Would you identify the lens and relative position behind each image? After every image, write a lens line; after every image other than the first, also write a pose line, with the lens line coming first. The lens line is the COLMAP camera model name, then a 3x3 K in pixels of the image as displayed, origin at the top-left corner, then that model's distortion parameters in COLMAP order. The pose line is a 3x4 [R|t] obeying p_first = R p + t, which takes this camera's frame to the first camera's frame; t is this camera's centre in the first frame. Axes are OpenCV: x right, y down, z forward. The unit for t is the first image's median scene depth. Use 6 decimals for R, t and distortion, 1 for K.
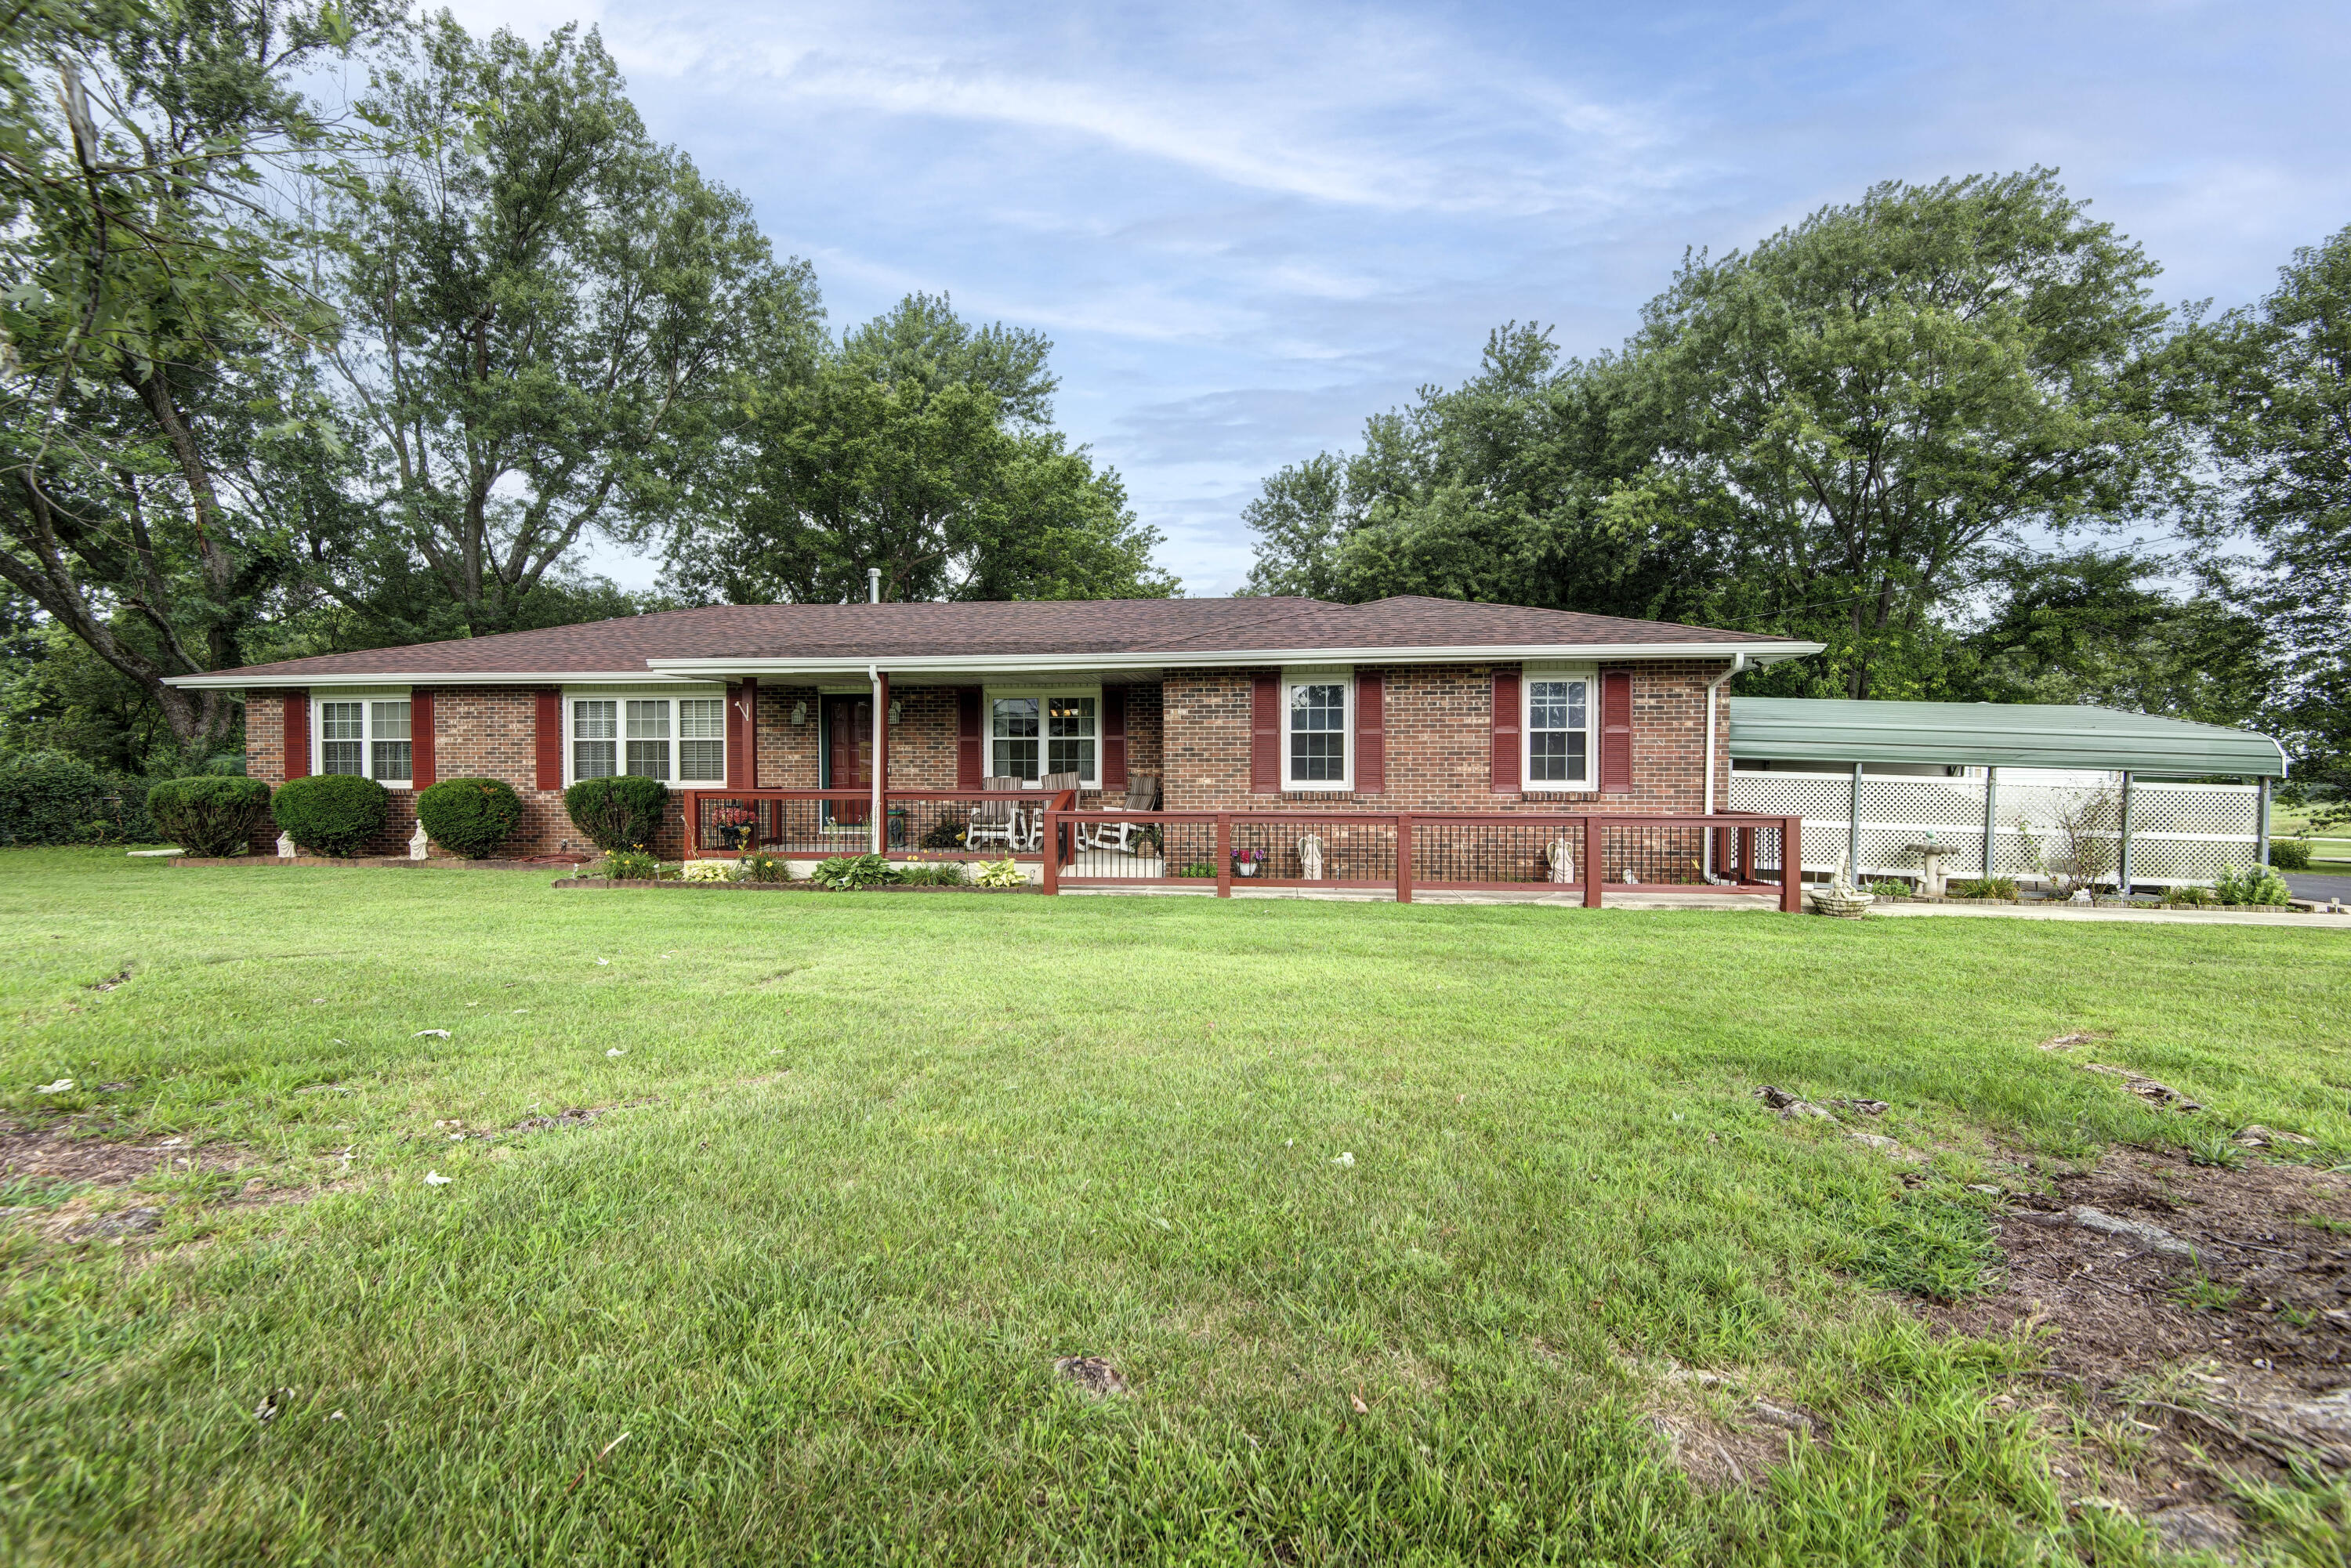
lens RADIAL K [[1068.4, 0, 1175.5], [0, 1068.4, 784.0], [0, 0, 1]] dist [0.017902, 0.000003]
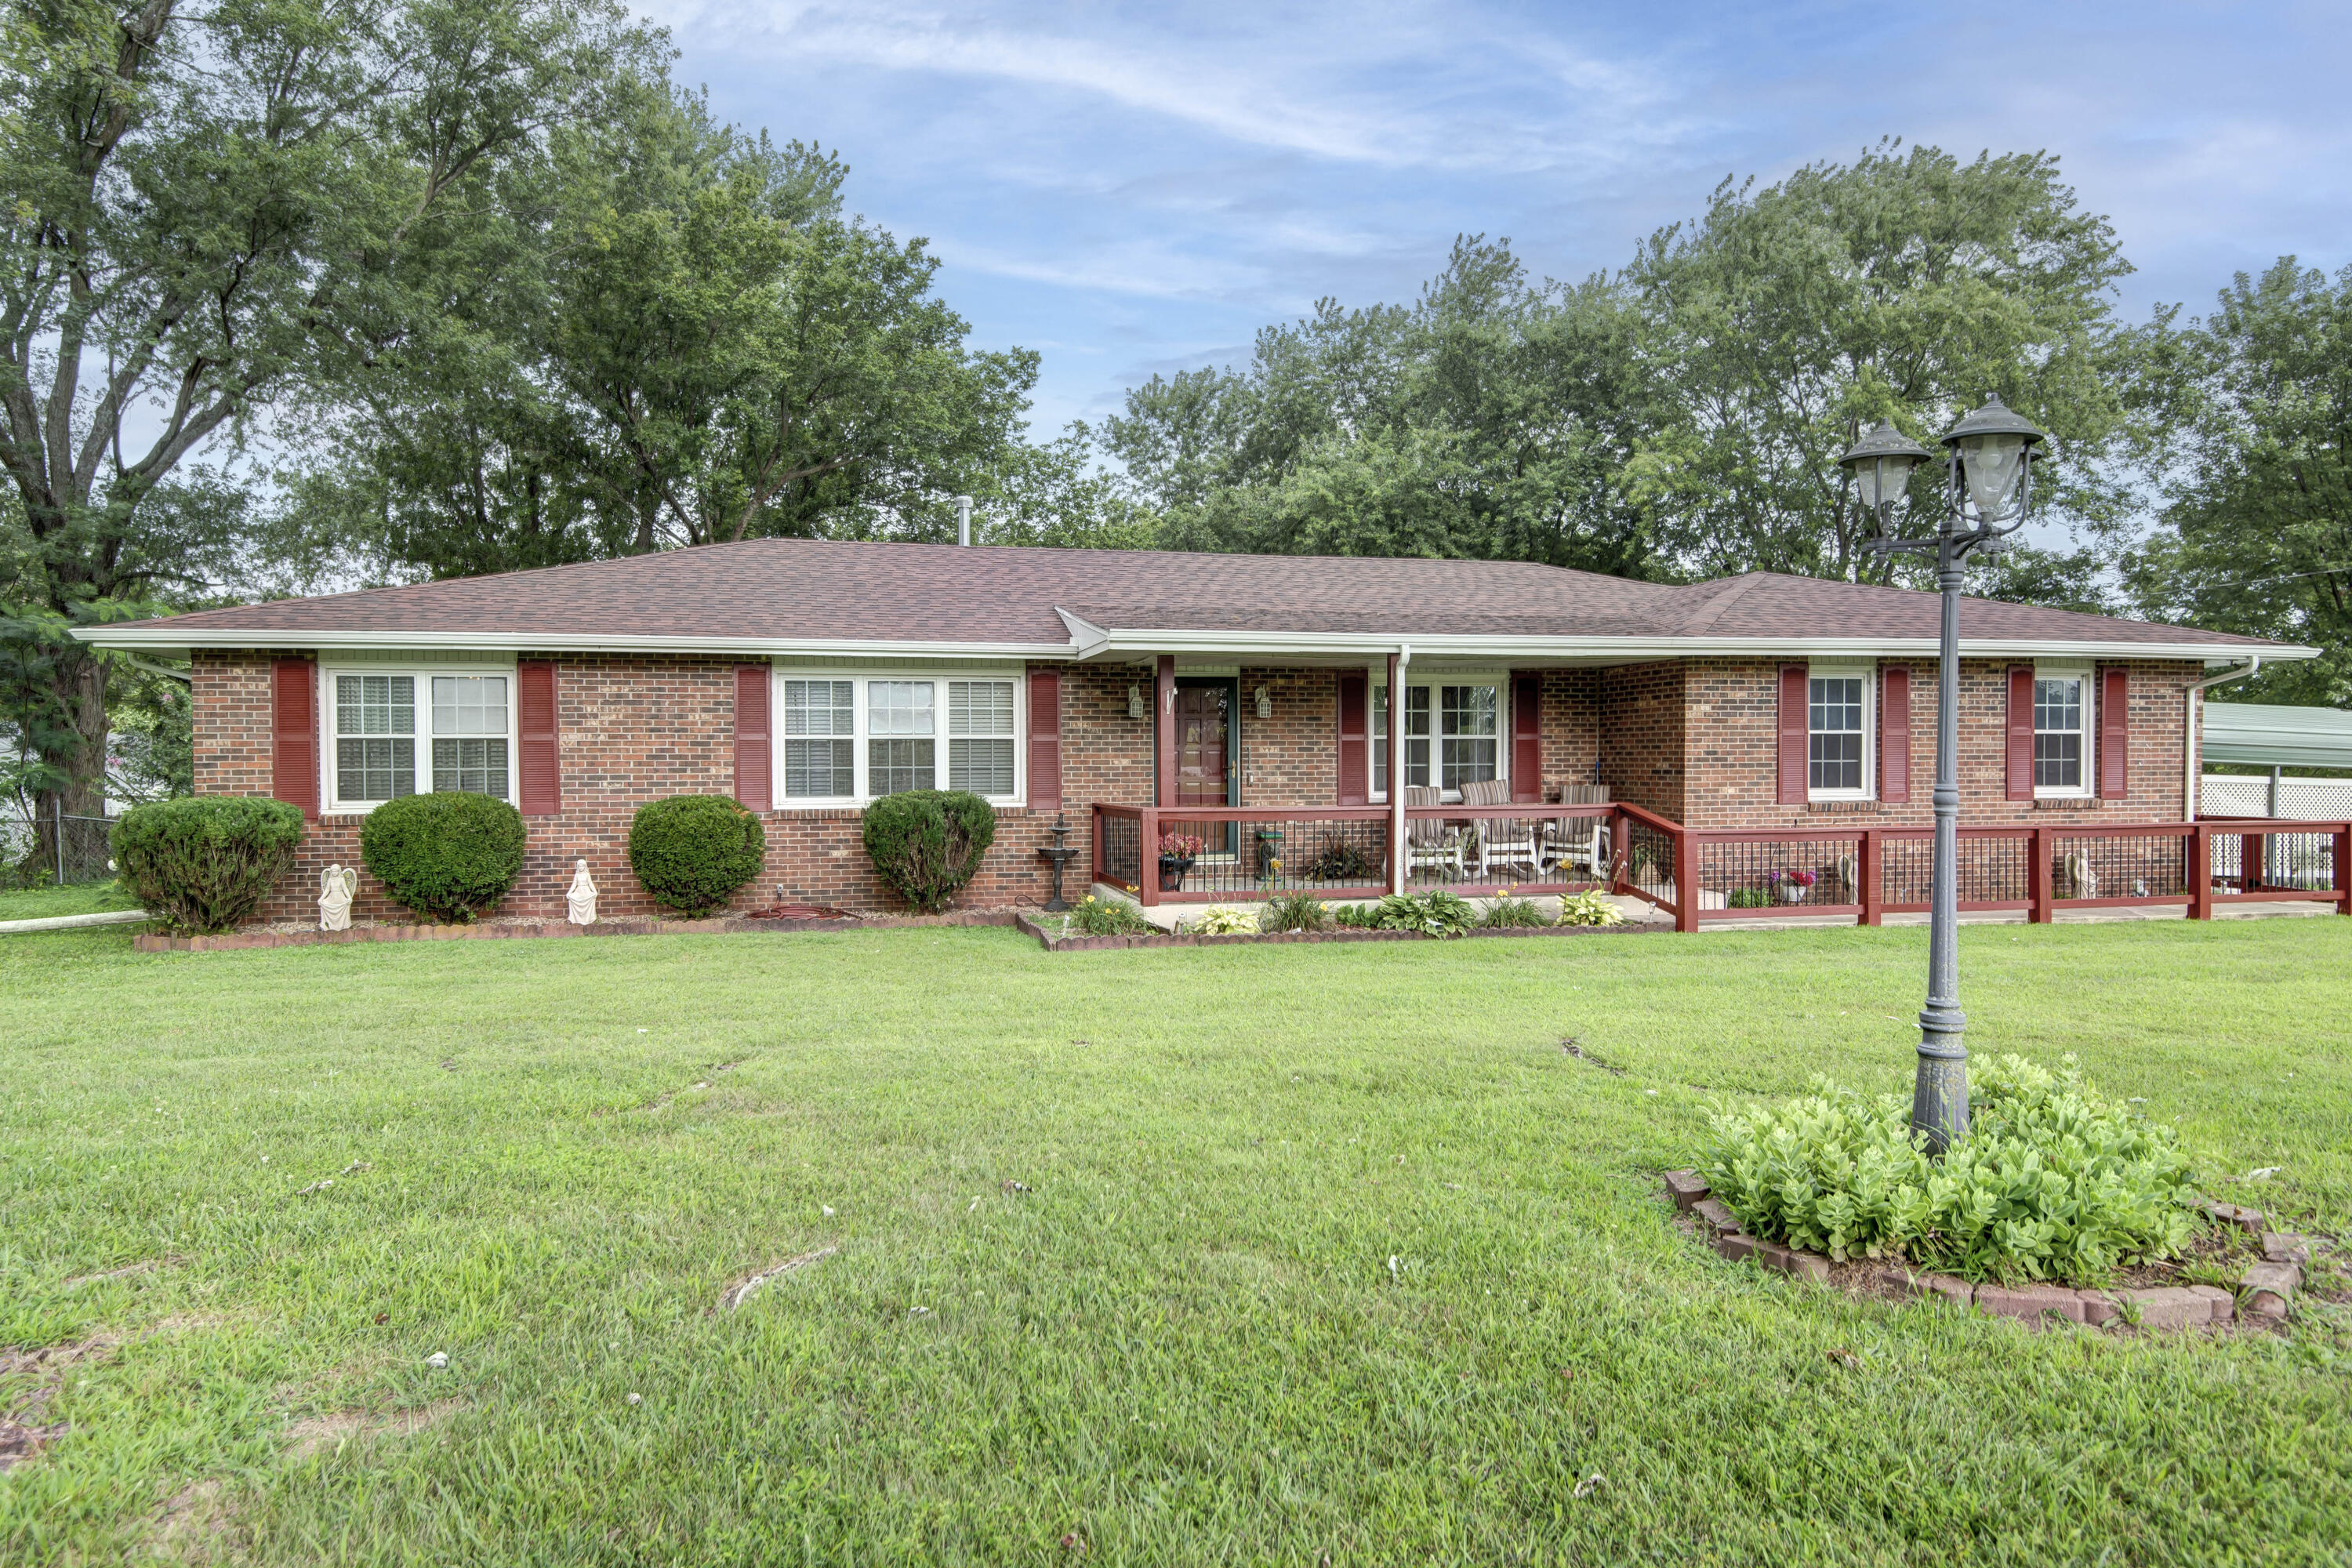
lens RADIAL K [[1508.2, 0, 1176.0], [0, 1508.2, 784.0], [0, 0, 1]] dist [-0.000056, 0.000948]
pose [[0.937766, -0.005925, 0.347218, -0.690038], [0.010087, 0.999897, -0.010182, -0.000218], [-0.347122, 0.013051, 0.937729, 0.037588]]
